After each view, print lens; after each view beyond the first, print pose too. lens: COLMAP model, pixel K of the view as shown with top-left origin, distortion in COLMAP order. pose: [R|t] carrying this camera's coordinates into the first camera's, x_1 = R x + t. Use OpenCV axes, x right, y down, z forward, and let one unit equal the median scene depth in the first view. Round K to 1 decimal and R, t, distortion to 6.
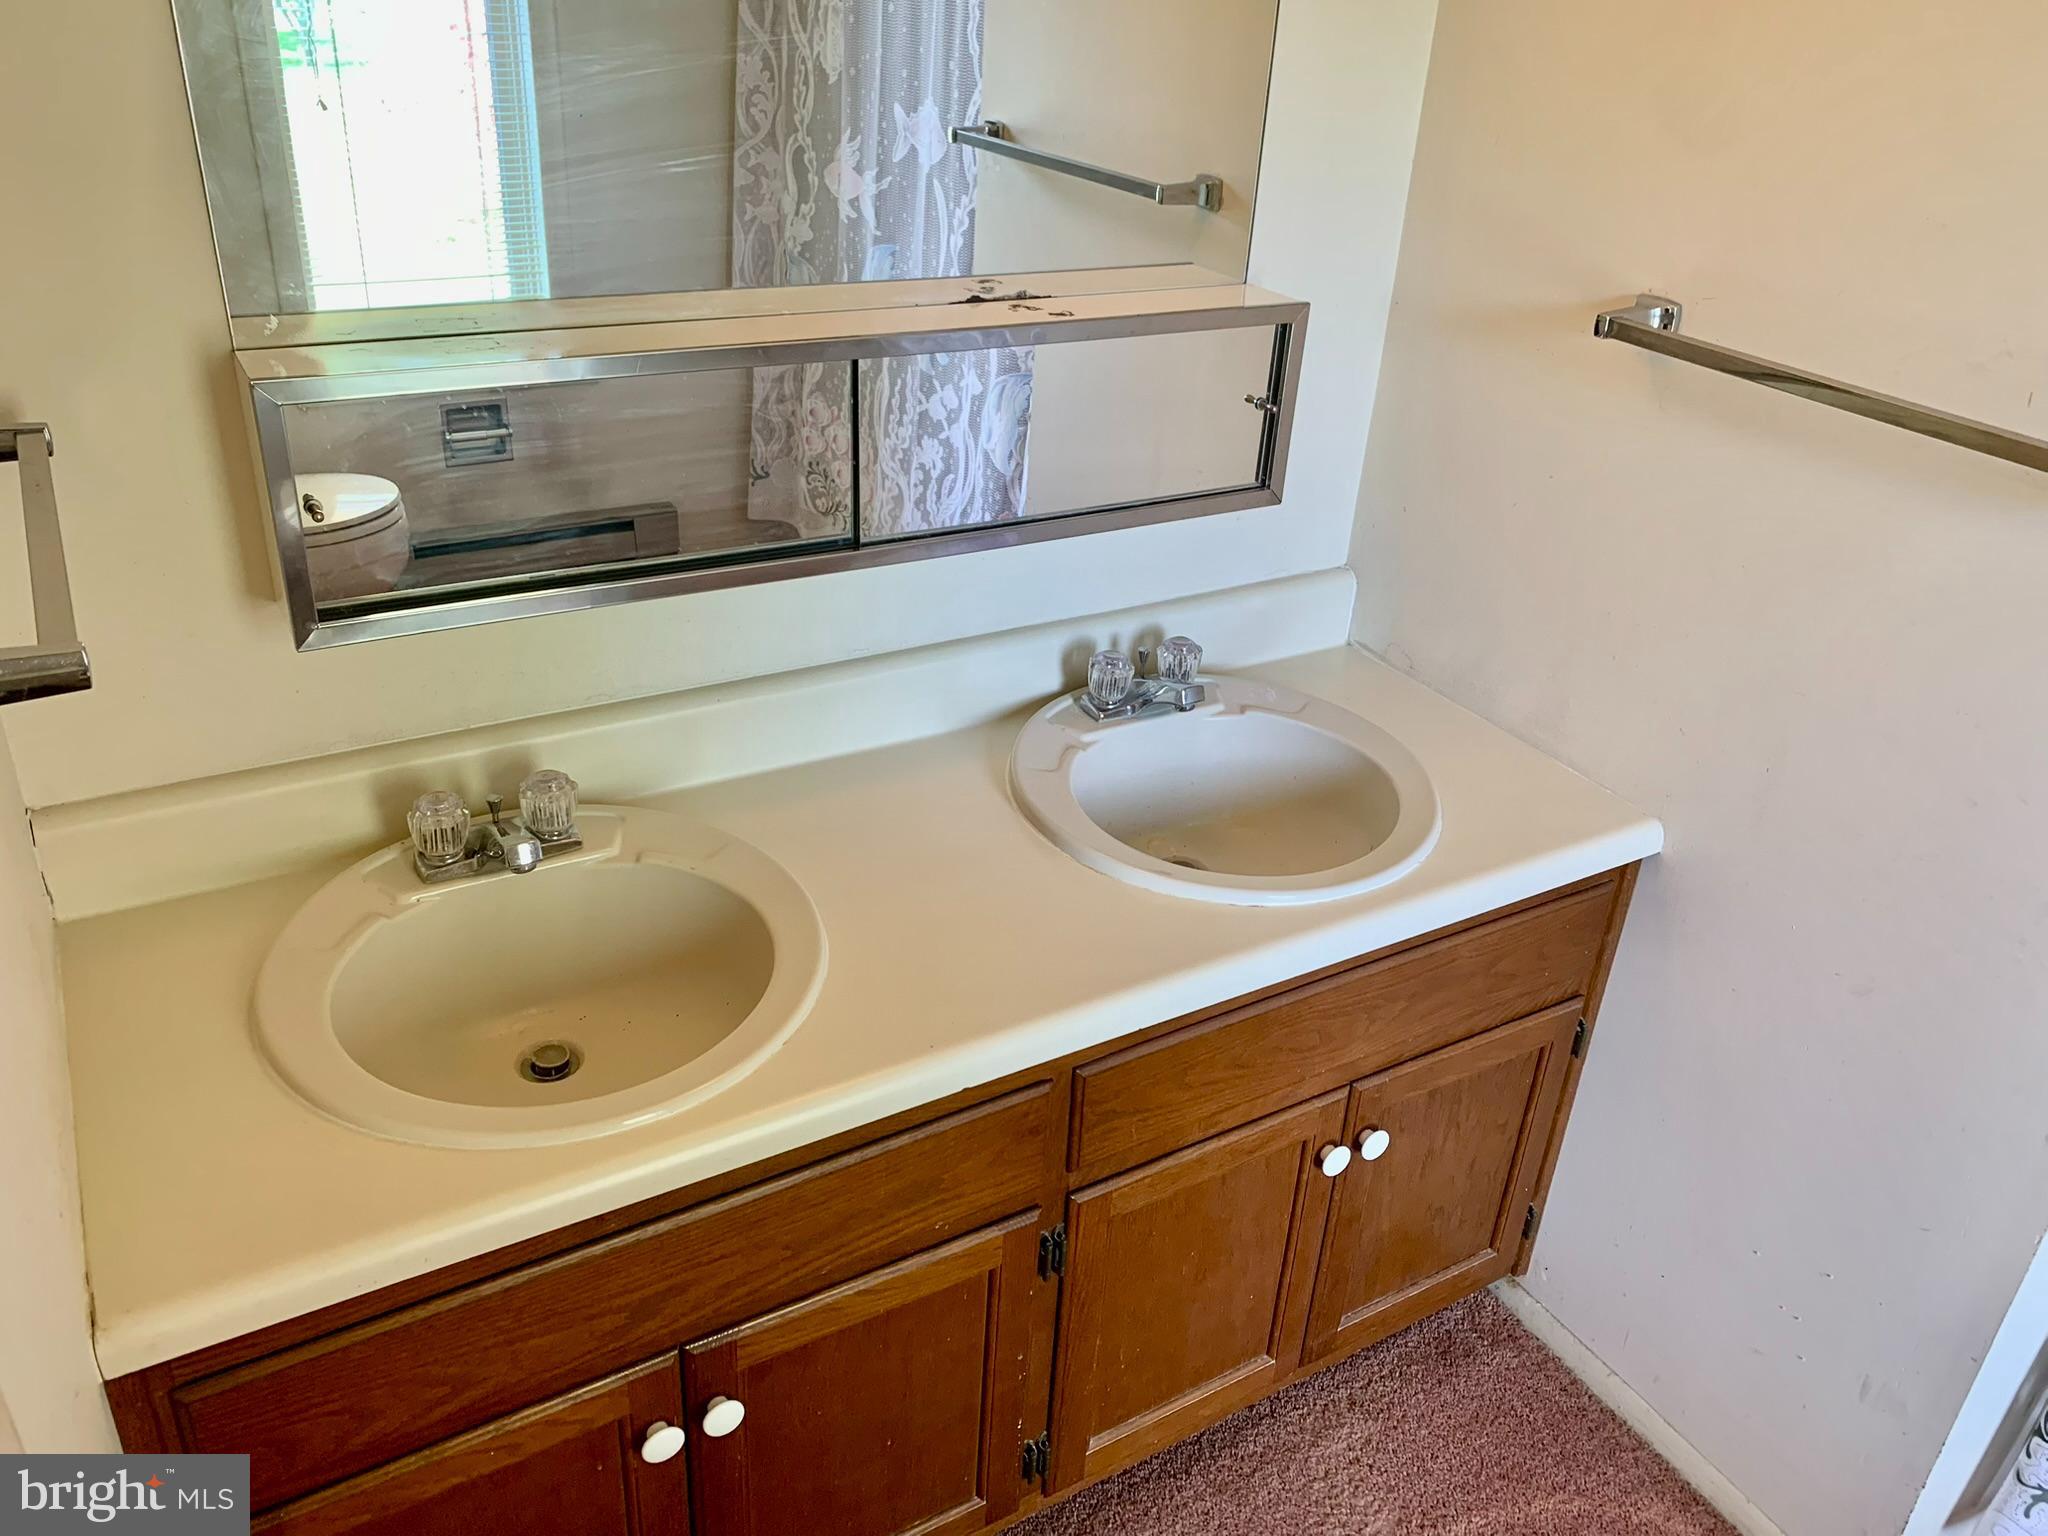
lens RADIAL K [[1594.3, 0, 1021.5], [0, 1594.3, 747.0], [0, 0, 1]] dist [0.028364, -0.024711]
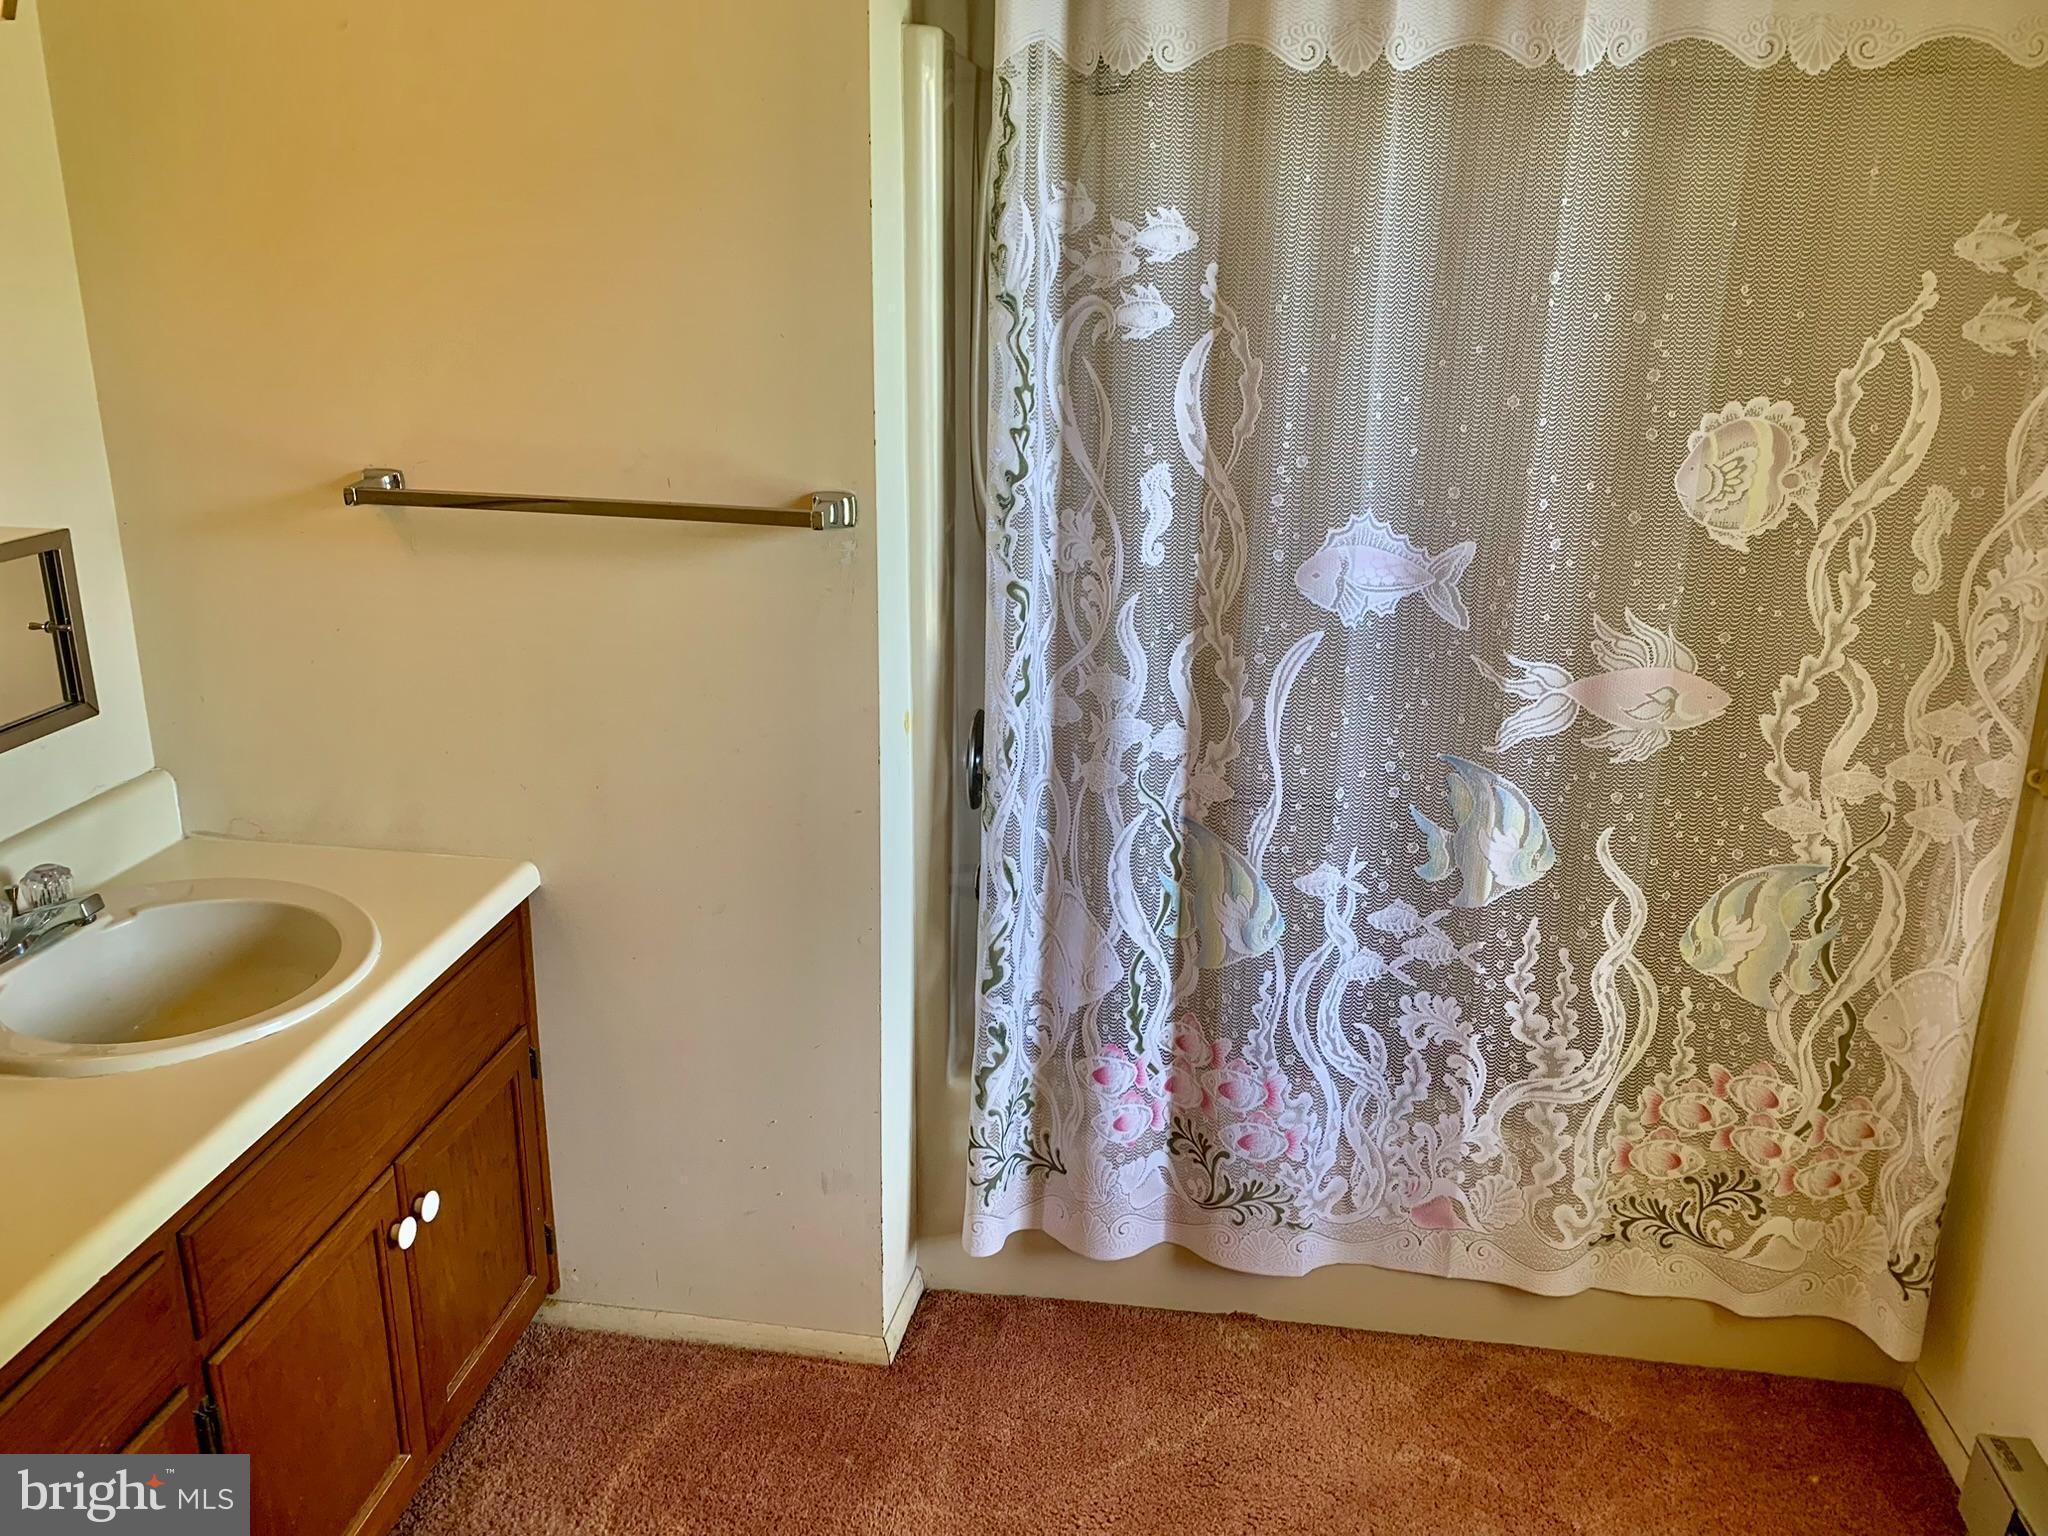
lens RADIAL K [[1594.3, 0, 1029.8], [0, 1594.3, 754.3], [0, 0, 1]] dist [0.028364, -0.024711]
pose [[0.628274, -0.286907, 0.723157, -0.226818], [0.380305, 0.924151, 0.036243, 0.068279], [-0.678705, 0.252250, 0.689732, -0.145424]]
